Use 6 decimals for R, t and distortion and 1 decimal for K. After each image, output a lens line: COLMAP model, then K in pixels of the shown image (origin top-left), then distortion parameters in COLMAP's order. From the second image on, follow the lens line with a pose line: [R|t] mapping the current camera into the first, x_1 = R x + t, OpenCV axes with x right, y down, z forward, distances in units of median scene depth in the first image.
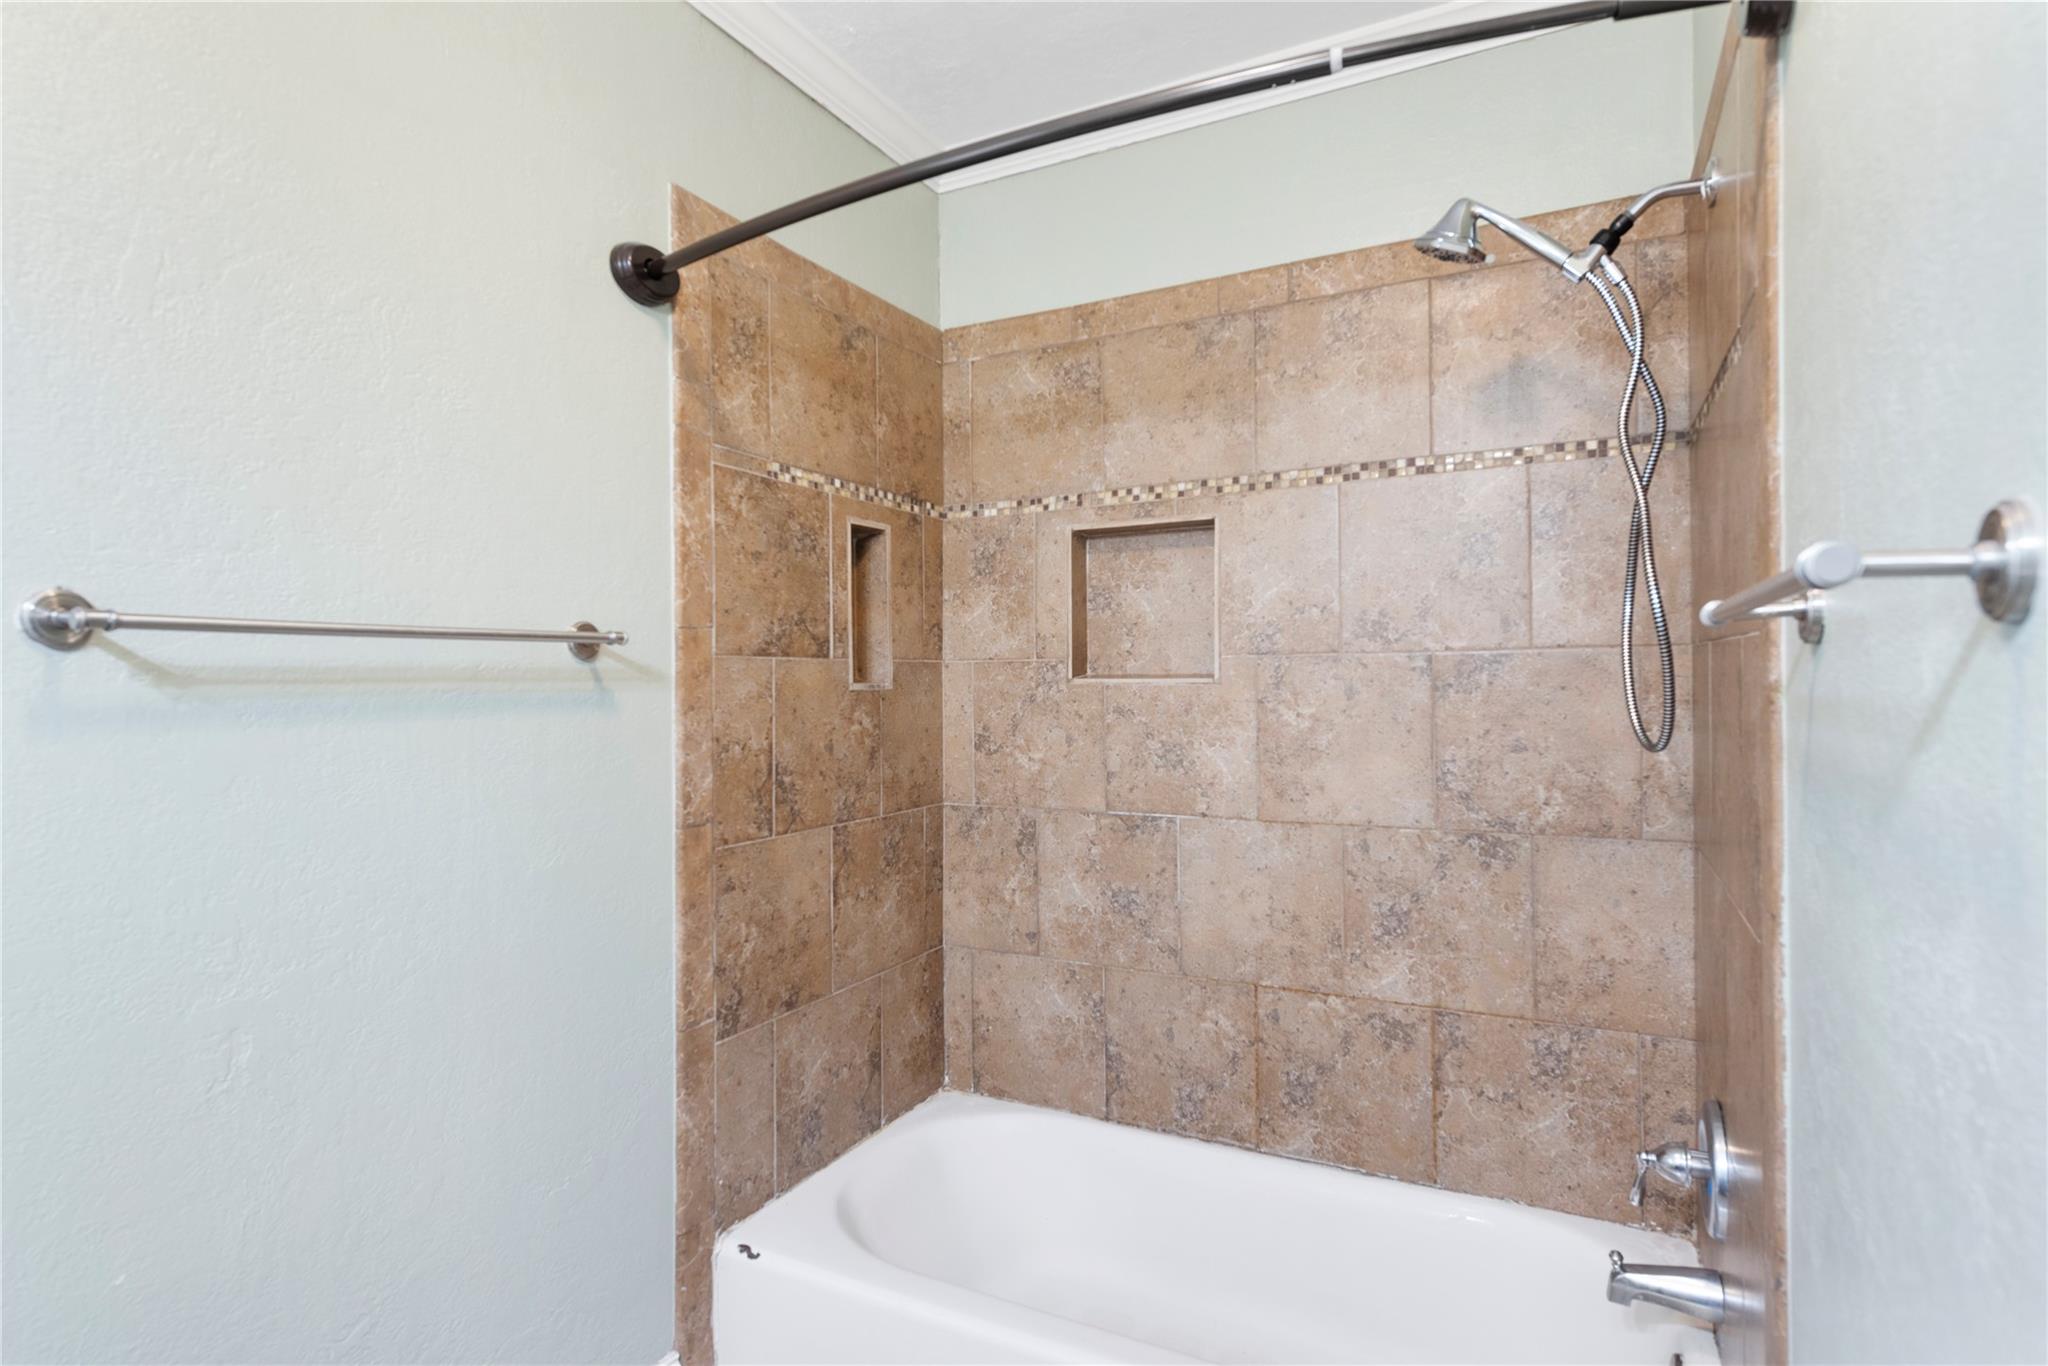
lens RADIAL K [[1056.6, 0, 1029.8], [0, 1056.6, 675.0], [0, 0, 1]] dist [0.012017, -0.005139]
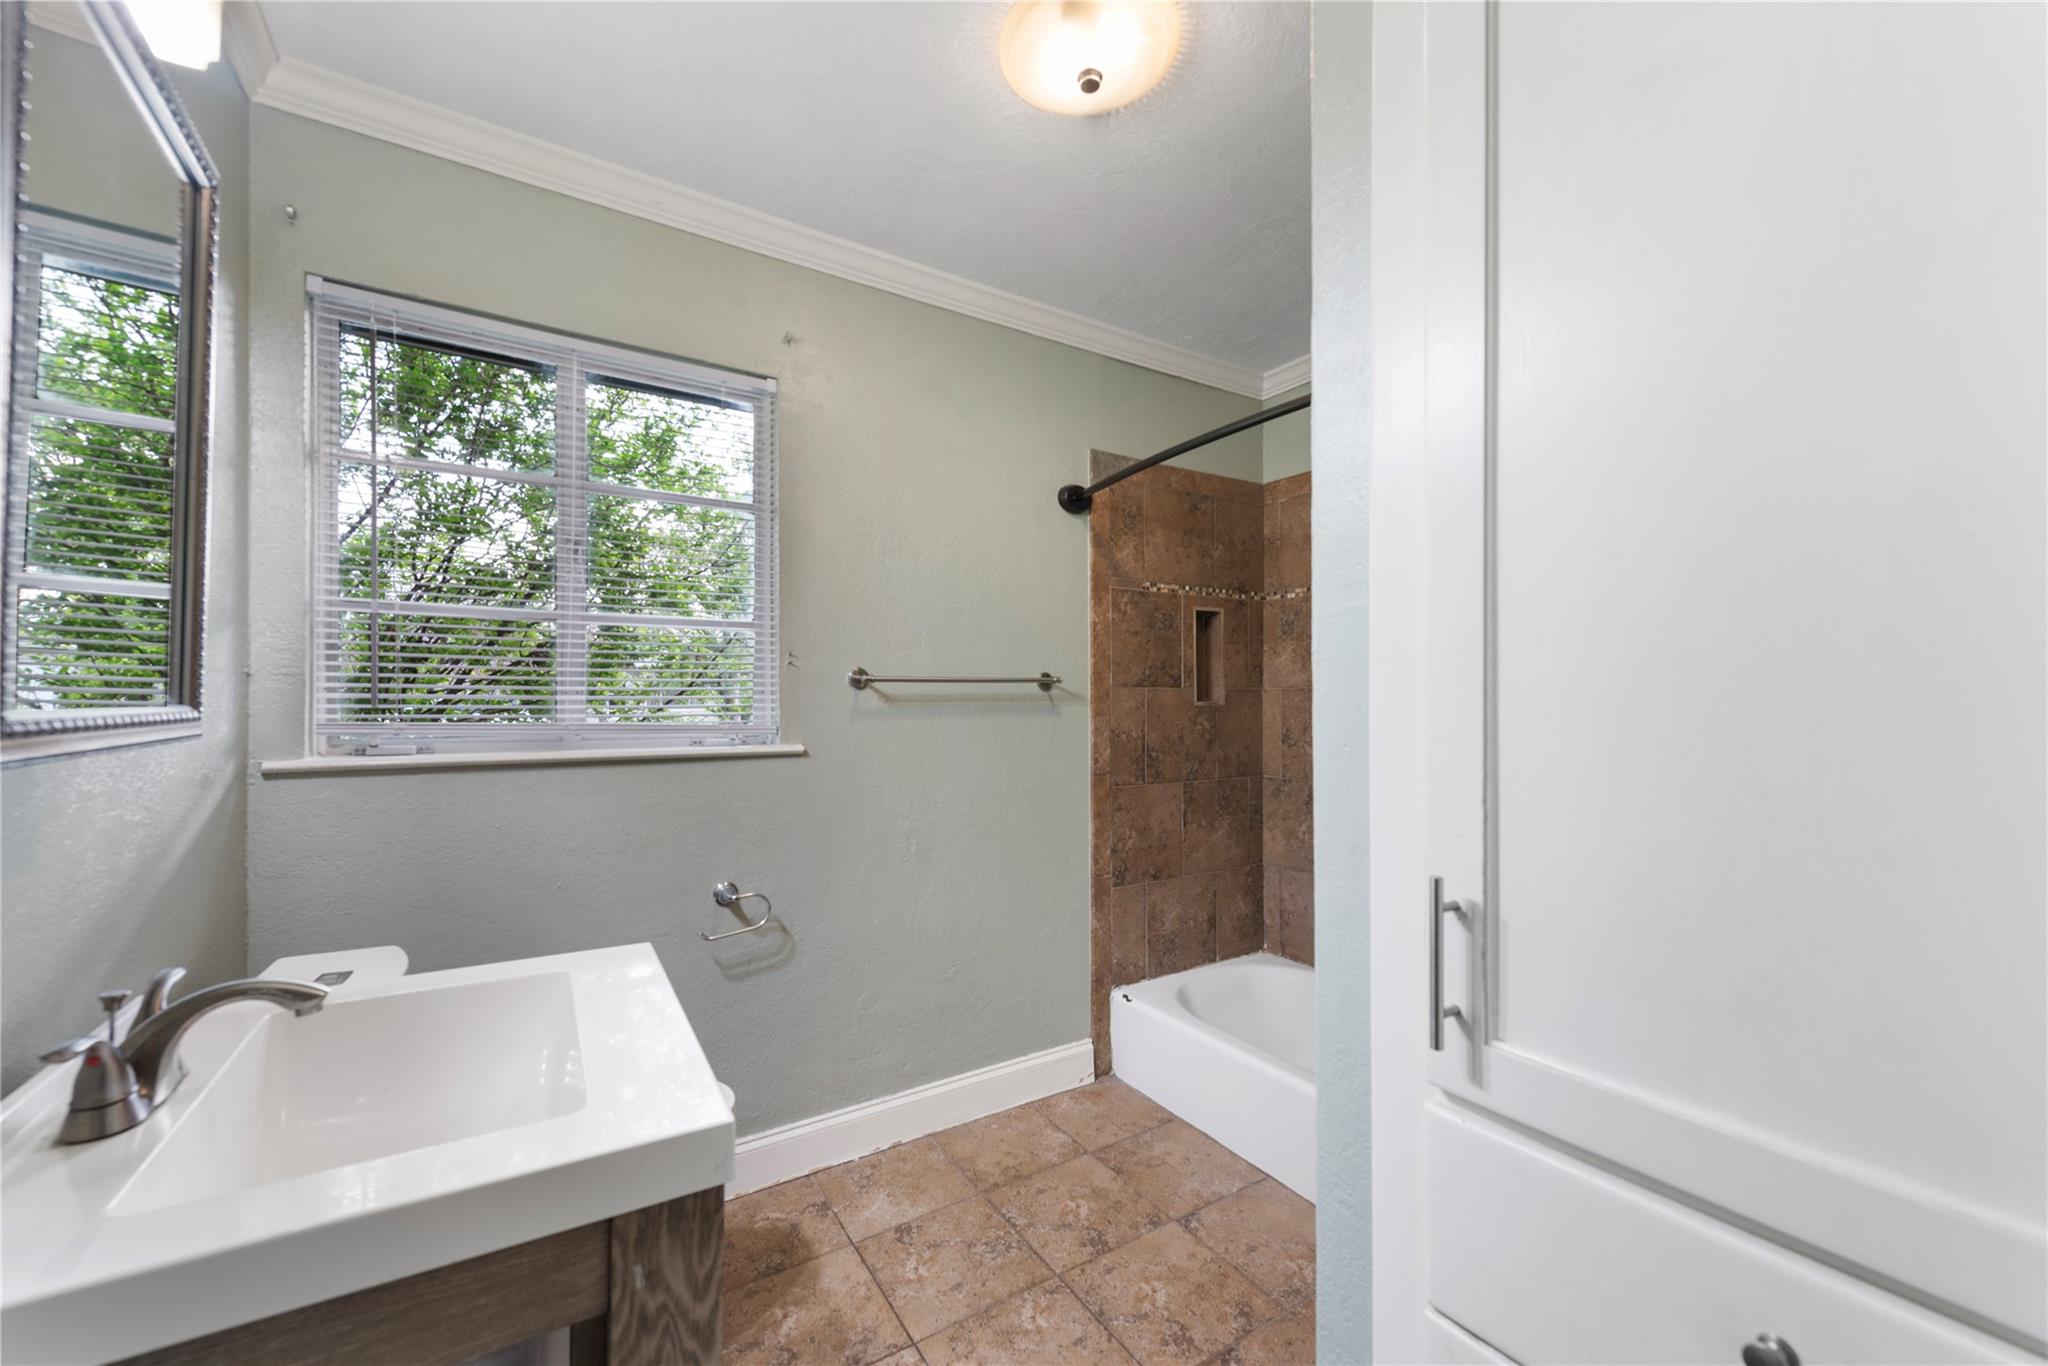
lens RADIAL K [[803.8, 0, 1022.3], [0, 803.8, 688.8], [0, 0, 1]] dist [0.007158, -0.000420]
pose [[0.867381, -0.003934, -0.497629, 0.258401], [0.001081, 0.999981, -0.006021, -0.006377], [0.497643, 0.004684, 0.867369, -0.312804]]
